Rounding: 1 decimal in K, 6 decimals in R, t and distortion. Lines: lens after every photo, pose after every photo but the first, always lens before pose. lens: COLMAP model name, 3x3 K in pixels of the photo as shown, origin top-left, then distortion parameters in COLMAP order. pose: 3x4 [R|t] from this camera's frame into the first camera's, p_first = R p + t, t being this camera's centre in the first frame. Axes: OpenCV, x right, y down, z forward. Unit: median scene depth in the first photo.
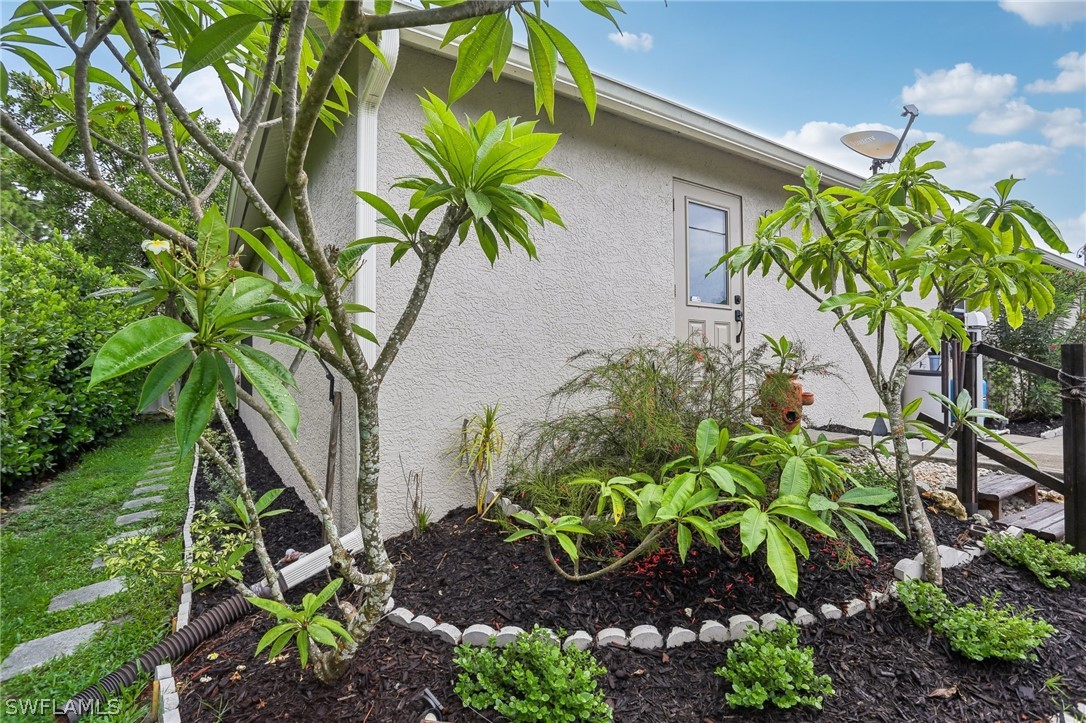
lens RADIAL K [[549.8, 0, 537.2], [0, 549.8, 366.4], [0, 0, 1]] dist [-0.003441, 0.004306]
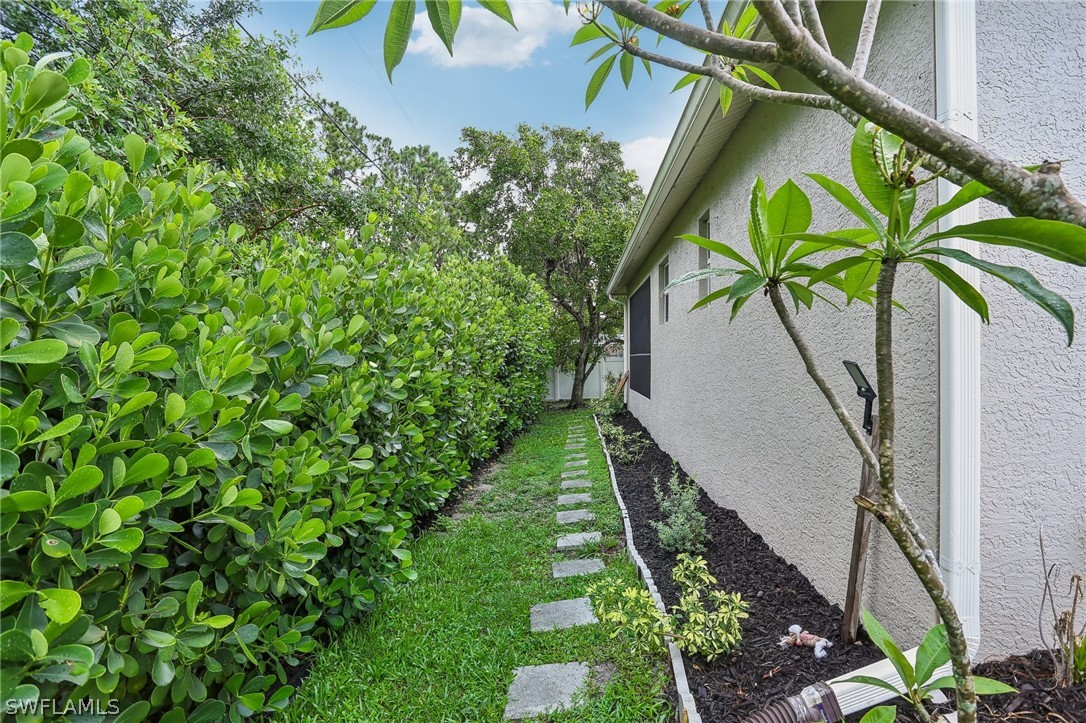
lens RADIAL K [[549.8, 0, 547.5], [0, 549.8, 359.3], [0, 0, 1]] dist [-0.003441, 0.004306]
pose [[0.830182, 0.000282, -0.557492, -0.157486], [0.001605, 0.999995, 0.002896, -0.012912], [0.557490, -0.003299, 0.830177, 0.104421]]
